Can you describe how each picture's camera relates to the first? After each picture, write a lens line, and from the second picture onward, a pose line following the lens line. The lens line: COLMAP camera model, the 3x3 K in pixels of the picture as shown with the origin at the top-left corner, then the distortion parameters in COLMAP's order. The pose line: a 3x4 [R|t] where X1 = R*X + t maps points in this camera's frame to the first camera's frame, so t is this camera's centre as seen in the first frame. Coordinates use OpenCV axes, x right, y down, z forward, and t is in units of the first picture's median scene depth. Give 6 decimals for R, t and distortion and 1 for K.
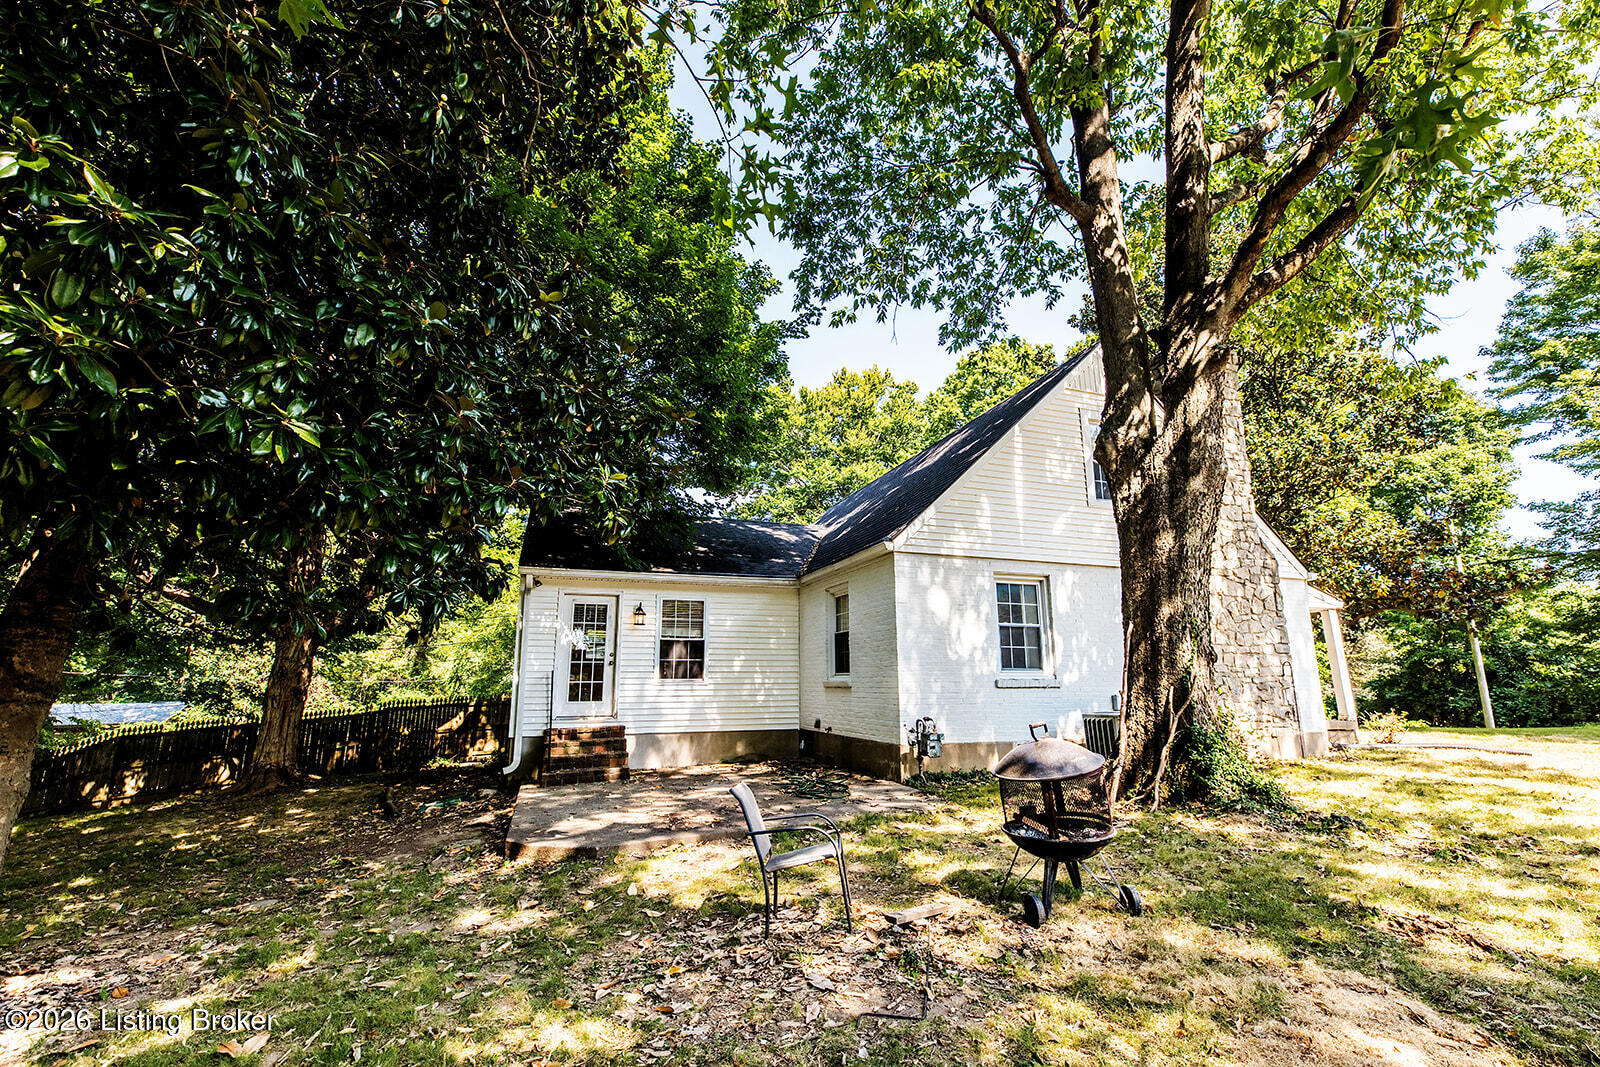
lens RADIAL K [[710.1, 0, 802.1], [0, 710.1, 532.7], [0, 0, 1]] dist [-0.002765, 0.001373]
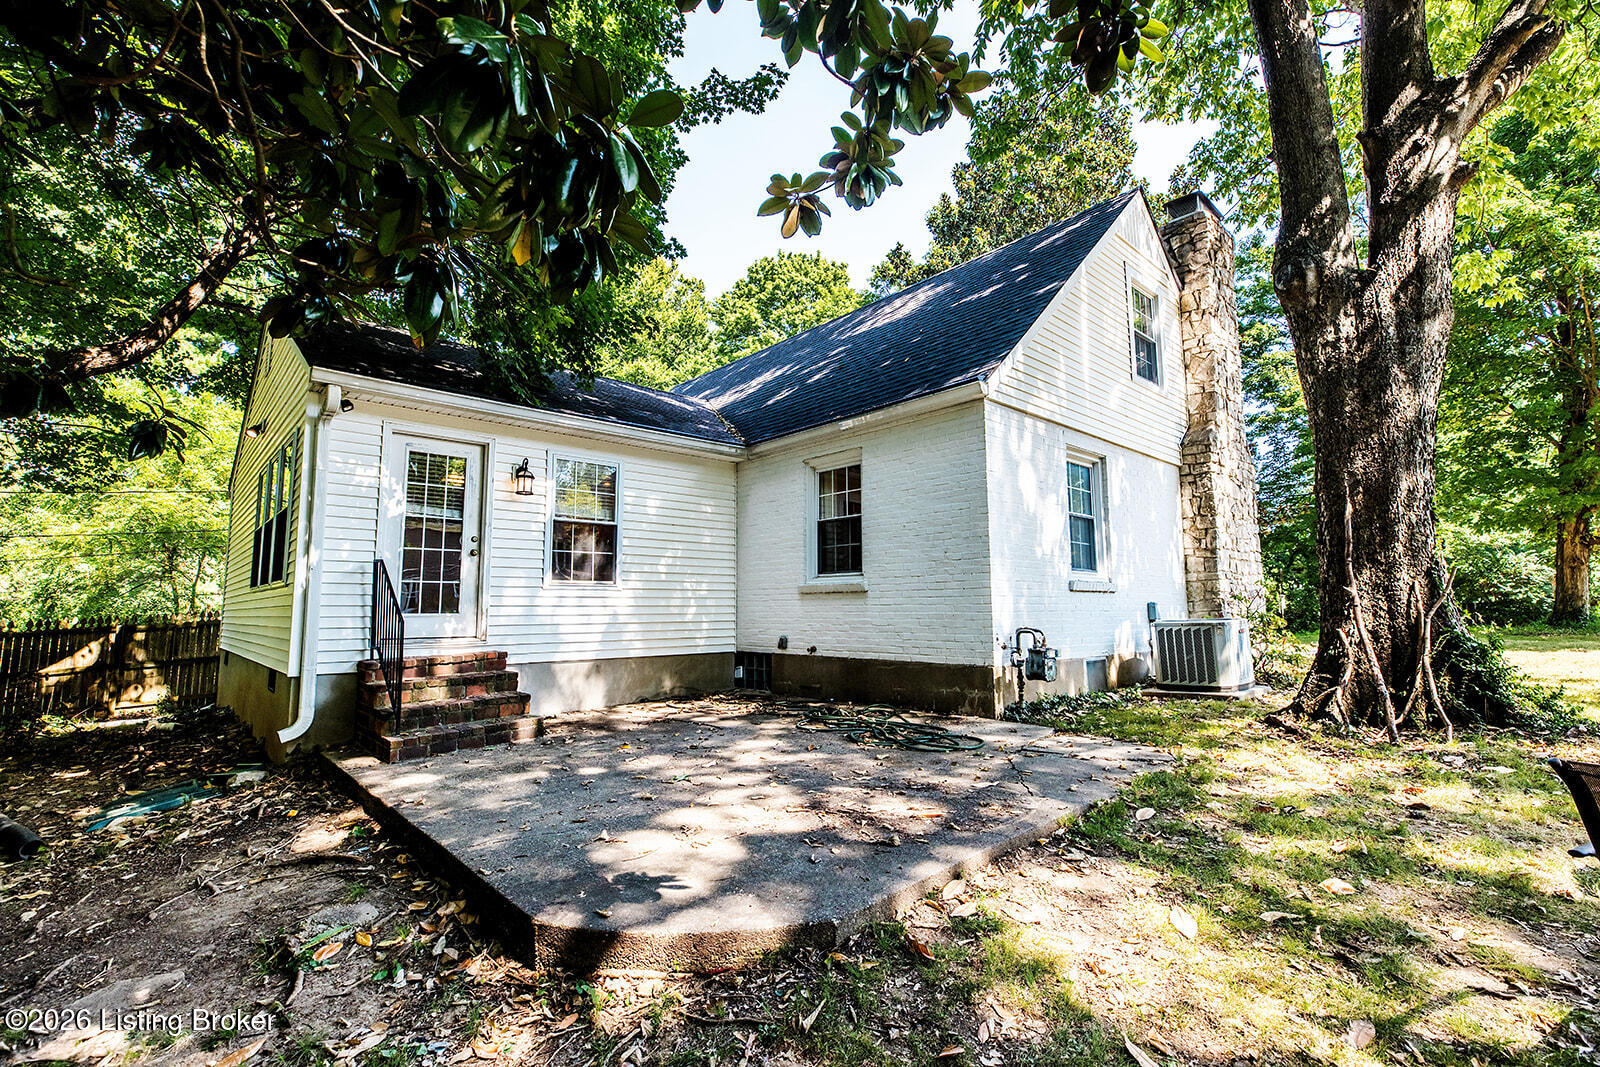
lens RADIAL K [[710.1, 0, 799.4], [0, 710.1, 535.5], [0, 0, 1]] dist [-0.002765, 0.001373]
pose [[0.921611, 0.040199, 0.386027, -0.260779], [-0.079186, 0.993176, 0.085626, 0.099002], [-0.379951, -0.109482, 0.918505, 0.349686]]
